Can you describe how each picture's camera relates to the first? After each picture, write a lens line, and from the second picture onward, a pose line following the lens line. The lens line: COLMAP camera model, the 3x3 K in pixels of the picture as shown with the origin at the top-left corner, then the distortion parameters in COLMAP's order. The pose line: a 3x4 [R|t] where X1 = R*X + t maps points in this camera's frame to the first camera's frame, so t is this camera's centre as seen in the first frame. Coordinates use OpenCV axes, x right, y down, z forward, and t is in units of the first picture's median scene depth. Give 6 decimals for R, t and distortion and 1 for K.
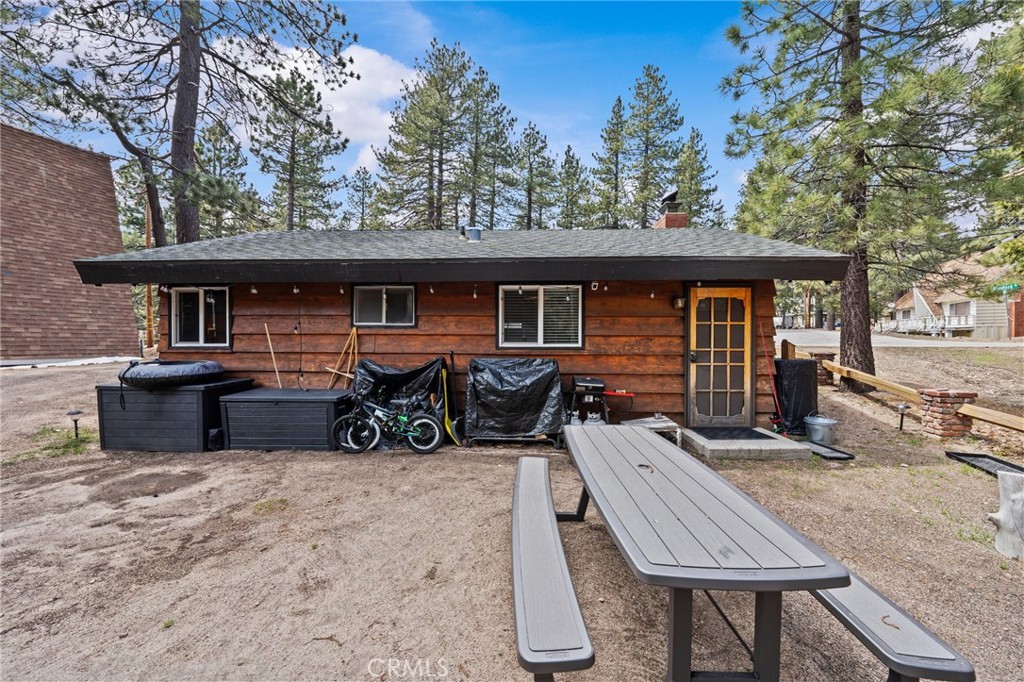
lens RADIAL K [[343.9, 0, 513.6], [0, 343.9, 345.7], [0, 0, 1]] dist [0.000652, 0.000031]
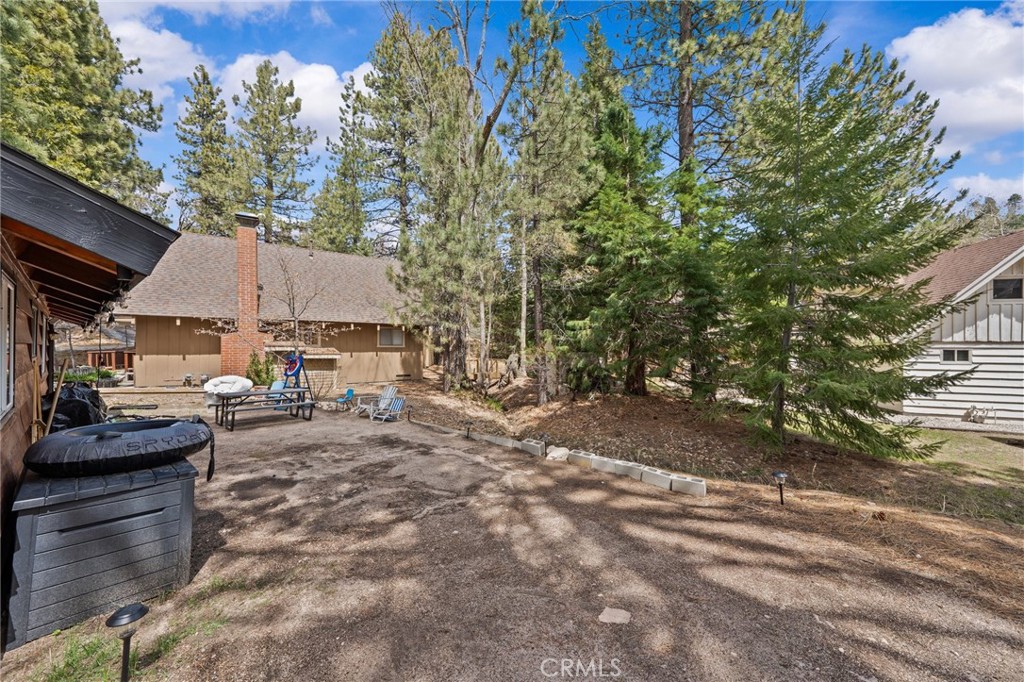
lens RADIAL K [[351.3, 0, 509.1], [0, 351.3, 344.1], [0, 0, 1]] dist [-0.001623, 0.000091]
pose [[-0.800342, -0.000795, 0.599543, -1.451873], [0.003191, 0.999979, 0.005585, -0.075585], [-0.599535, 0.006383, -0.800323, 0.841117]]
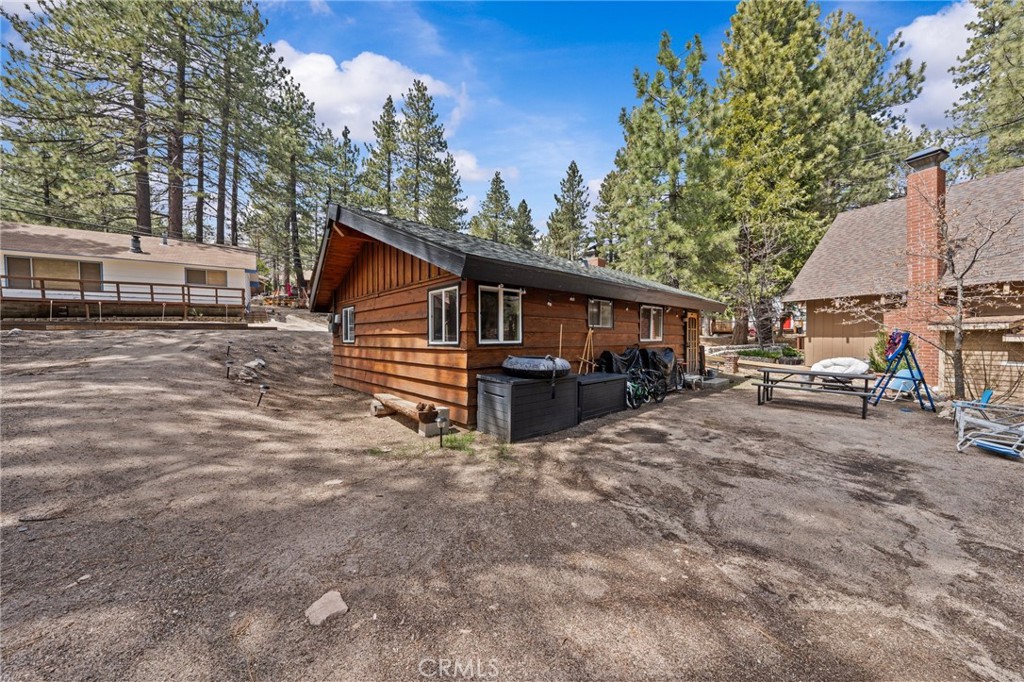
lens RADIAL K [[350.5, 0, 511.3], [0, 350.5, 345.1], [0, 0, 1]] dist [-0.001298, -0.000040]
pose [[0.725171, -0.015948, 0.688384, -1.403381], [0.014464, 0.999864, 0.007927, -0.001278], [-0.688417, 0.004208, 0.725303, 0.172215]]
